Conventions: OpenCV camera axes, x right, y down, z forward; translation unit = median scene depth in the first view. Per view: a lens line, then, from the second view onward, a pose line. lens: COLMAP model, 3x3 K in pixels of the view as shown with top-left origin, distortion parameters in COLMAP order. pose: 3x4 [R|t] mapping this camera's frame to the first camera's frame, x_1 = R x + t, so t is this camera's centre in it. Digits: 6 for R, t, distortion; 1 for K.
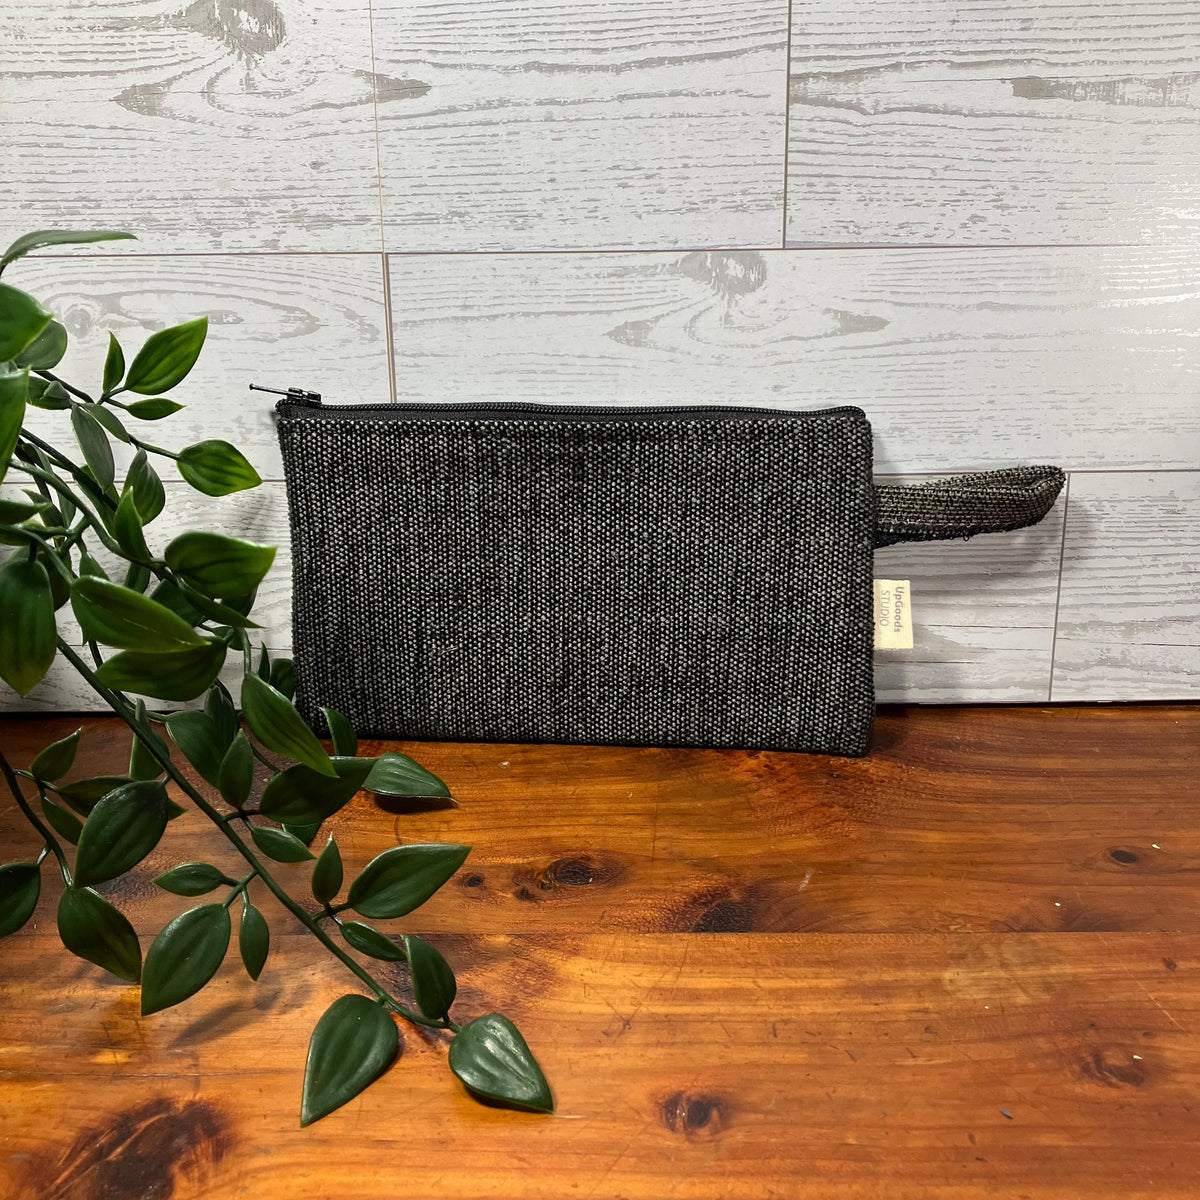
lens RADIAL K [[1330.8, 0, 608.0], [0, 1330.8, 597.0], [0, 0, 1]] dist [0.001413, 0.000000]
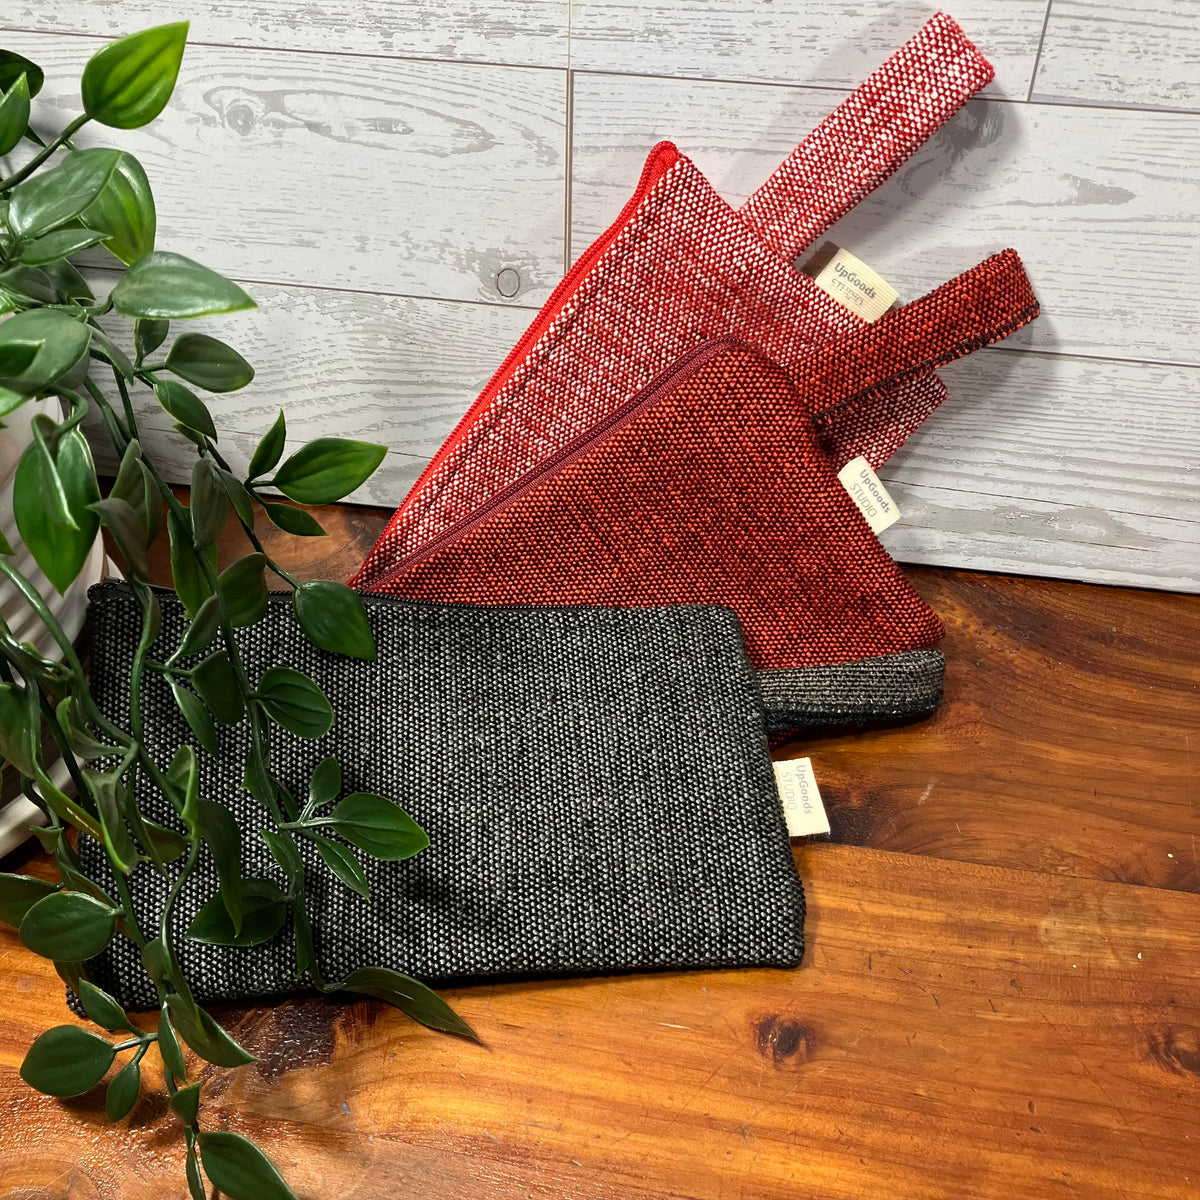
lens RADIAL K [[1330.8, 0, 596.4], [0, 1330.8, 615.7], [0, 0, 1]] dist [0.001413, 0.000000]
pose [[0.987401, 0.122144, -0.100601, -0.016769], [-0.077154, 0.926677, 0.367855, -0.256839], [0.138156, -0.355458, 0.924425, 0.050840]]
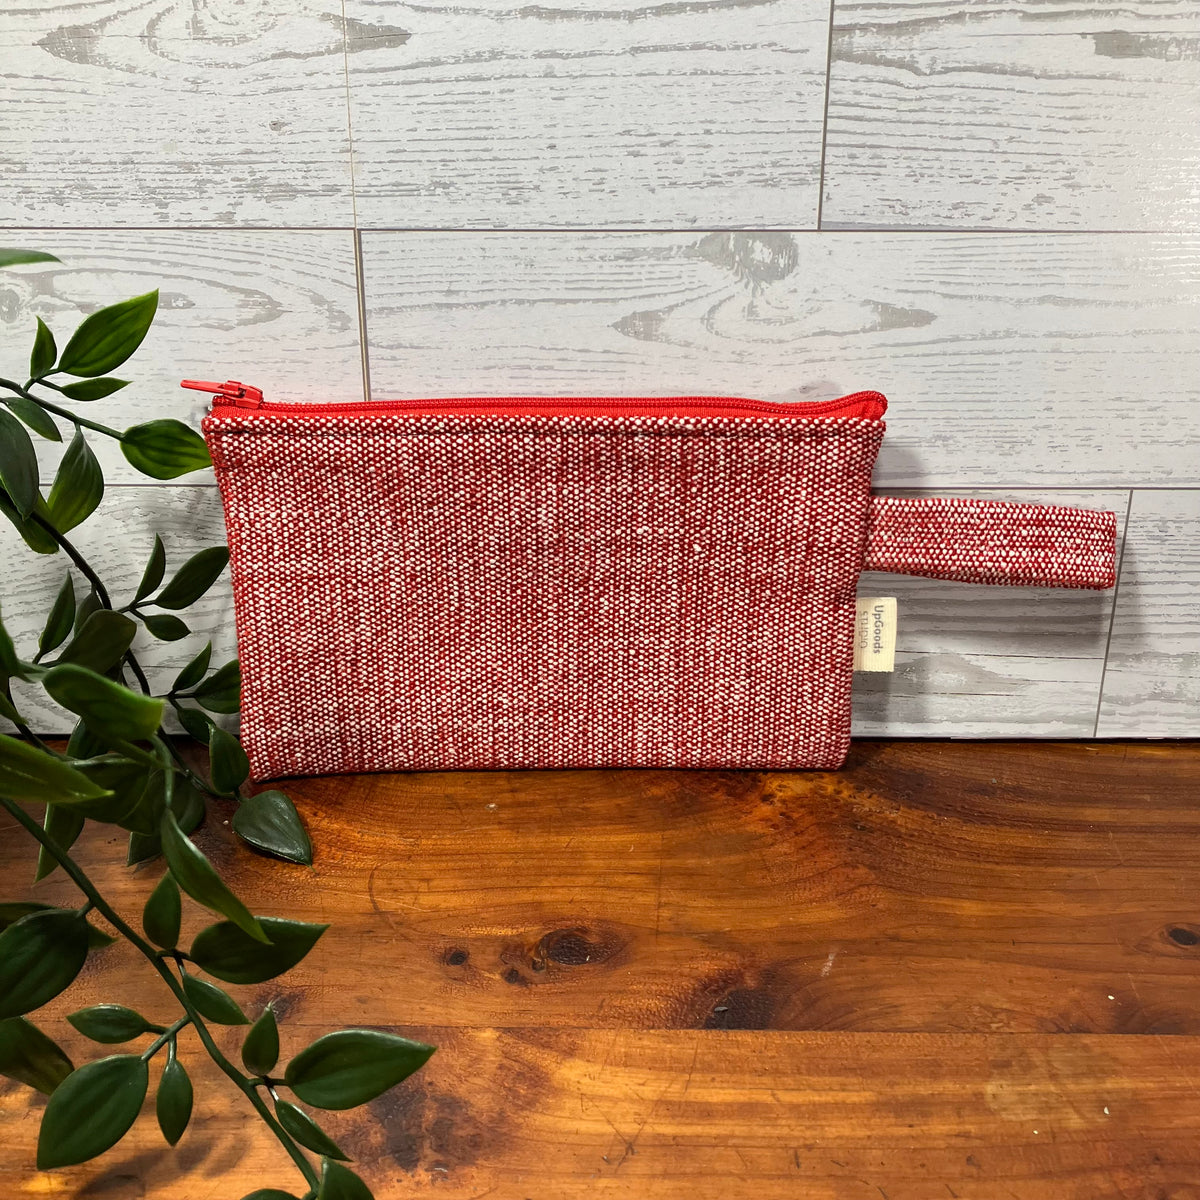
lens RADIAL K [[1330.8, 0, 591.6], [0, 1330.8, 617.5], [0, 0, 1]] dist [0.001413, 0.000000]
pose [[0.999913, 0.013124, 0.001512, -0.013870], [-0.013205, 0.996203, 0.086056, -0.086216], [-0.000377, -0.086068, 0.996289, 0.119985]]
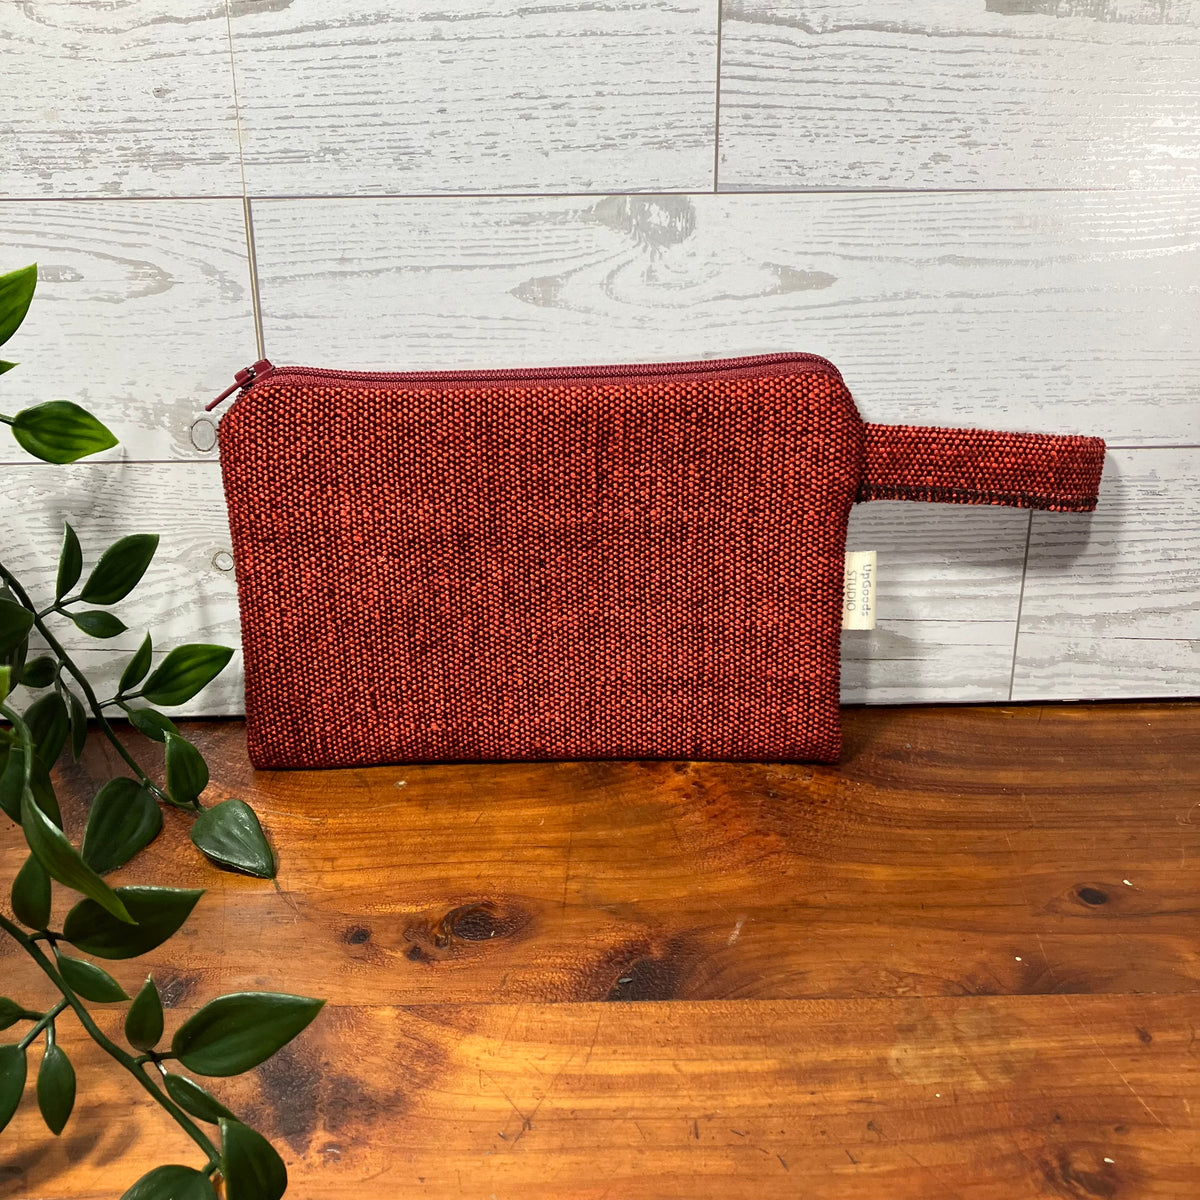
lens RADIAL K [[1330.8, 0, 588.8], [0, 1330.8, 602.1], [0, 0, 1]] dist [0.001413, 0.000000]
pose [[0.999690, -0.007088, 0.023888, 0.029221], [0.005031, 0.996361, 0.085087, -0.074799], [-0.024404, -0.084940, 0.996087, 0.130476]]
